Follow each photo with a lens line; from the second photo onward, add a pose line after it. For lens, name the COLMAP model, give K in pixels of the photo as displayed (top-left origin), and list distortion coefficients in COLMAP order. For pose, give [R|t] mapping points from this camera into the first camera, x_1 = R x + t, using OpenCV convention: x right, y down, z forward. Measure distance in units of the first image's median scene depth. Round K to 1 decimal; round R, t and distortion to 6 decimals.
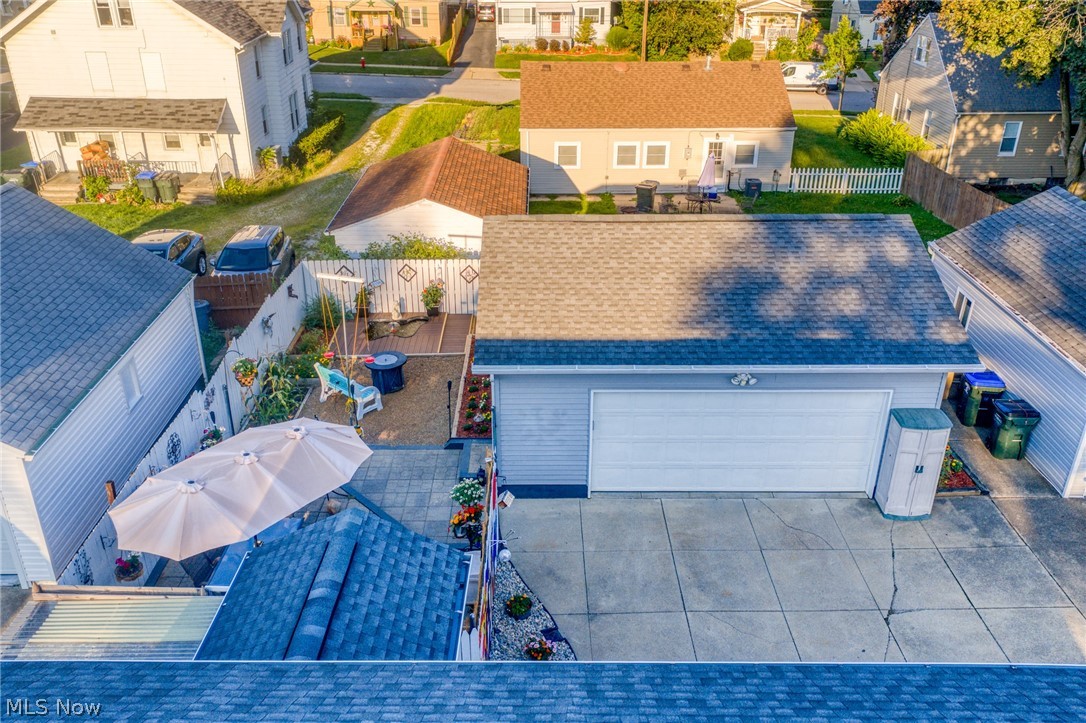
lens RADIAL K [[883.2, 0, 543.0], [0, 883.2, 361.5], [0, 0, 1]] dist [0.006032, 0.001610]
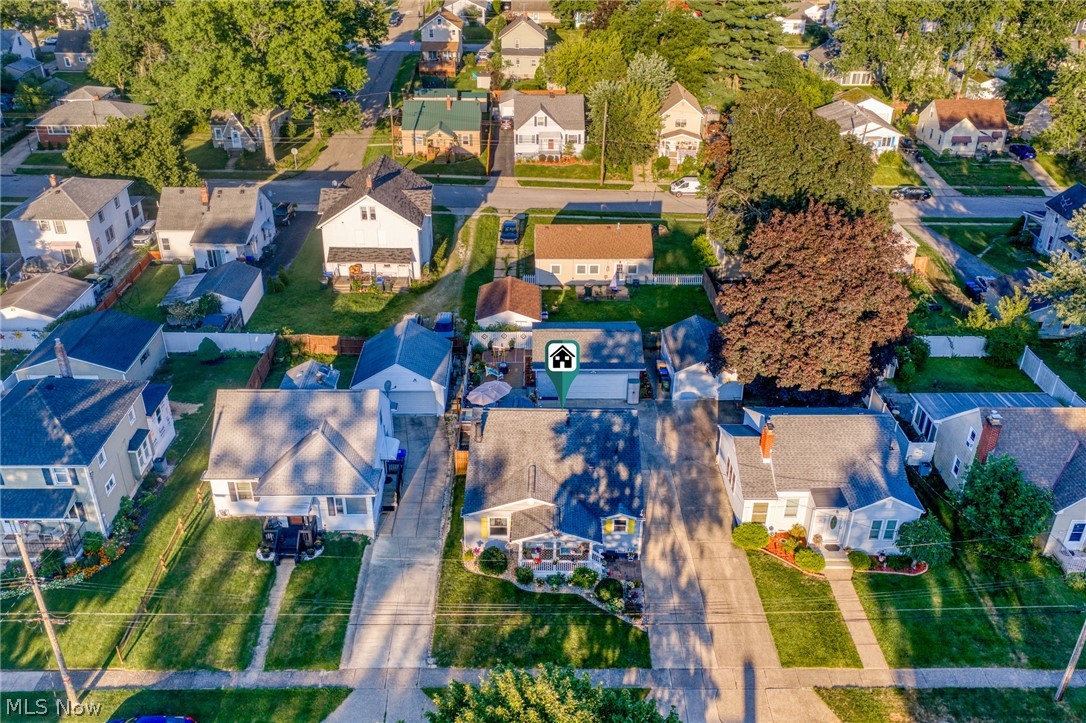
lens RADIAL K [[883.2, 0, 543.0], [0, 883.2, 361.5], [0, 0, 1]] dist [0.006032, 0.001610]
pose [[0.999981, 0.001632, 0.006004, -0.019352], [-0.001835, 0.999422, 0.033934, -0.070082], [-0.005945, -0.033944, 0.999406, -1.317740]]
